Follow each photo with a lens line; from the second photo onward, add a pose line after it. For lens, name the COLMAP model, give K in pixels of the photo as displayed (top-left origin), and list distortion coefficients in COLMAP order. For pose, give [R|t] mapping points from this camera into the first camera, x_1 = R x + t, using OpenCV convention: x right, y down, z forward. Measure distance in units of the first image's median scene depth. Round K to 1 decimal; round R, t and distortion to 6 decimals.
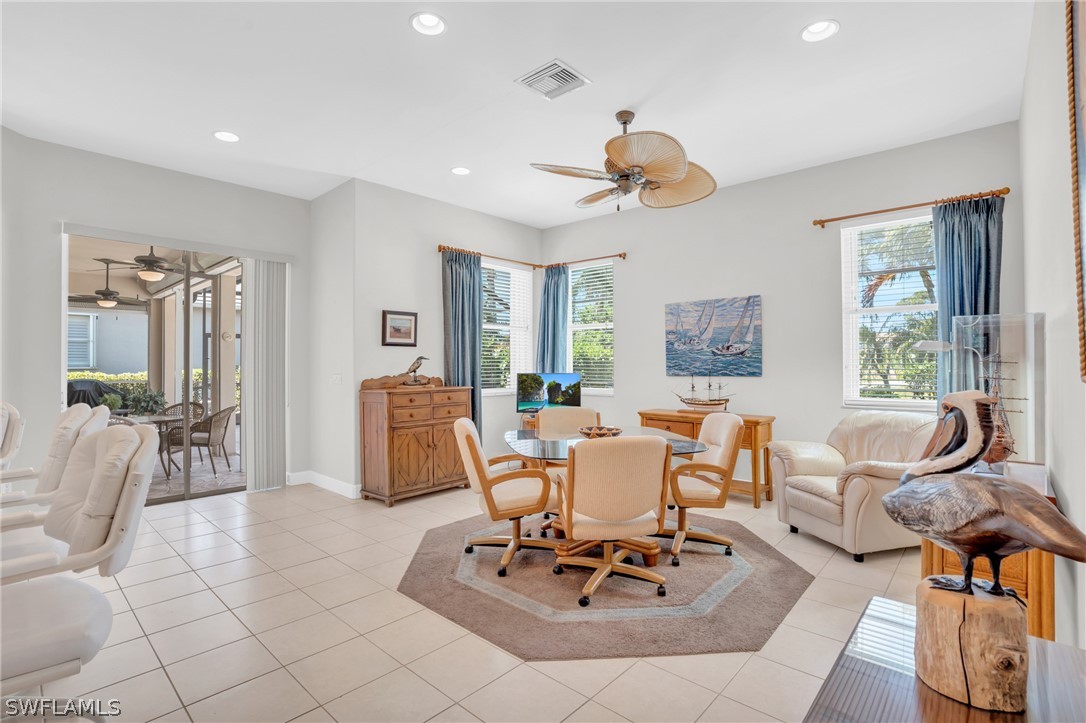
lens RADIAL K [[506.3, 0, 544.2], [0, 506.3, 358.1], [0, 0, 1]] dist [-0.078609, 0.027345]
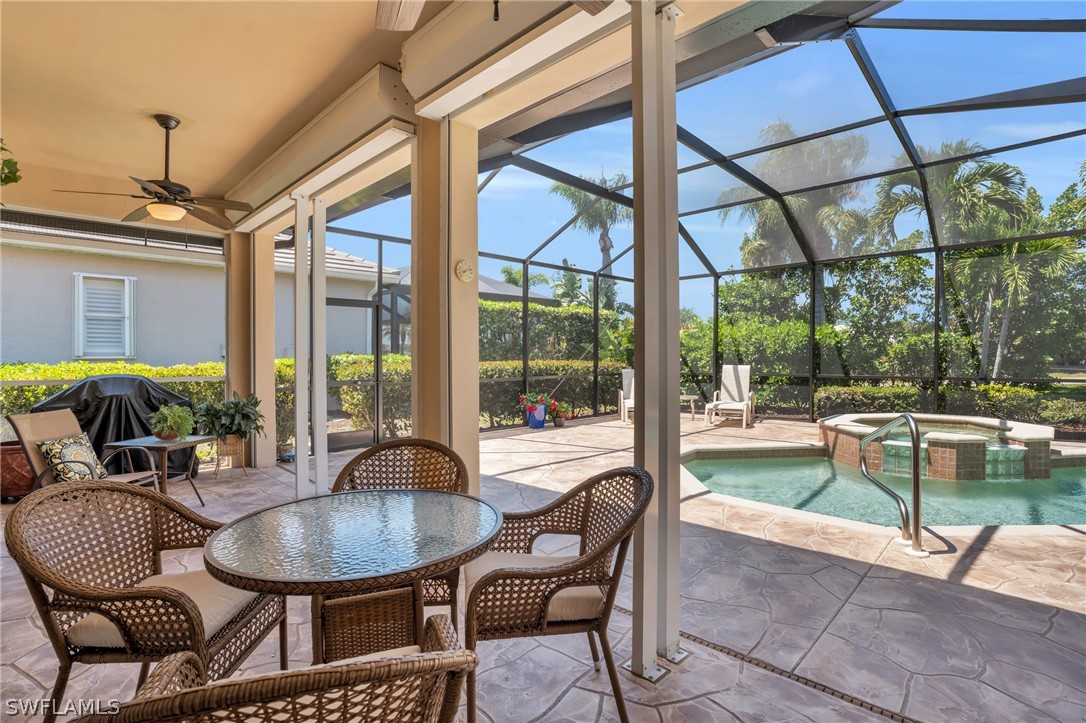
lens RADIAL K [[506.3, 0, 544.2], [0, 506.3, 358.1], [0, 0, 1]] dist [-0.078609, 0.027345]
pose [[0.999292, -0.002158, -0.037557, -0.787371], [0.002659, 0.999908, 0.013309, 0.033032], [0.037525, -0.013400, 0.999206, 0.818271]]
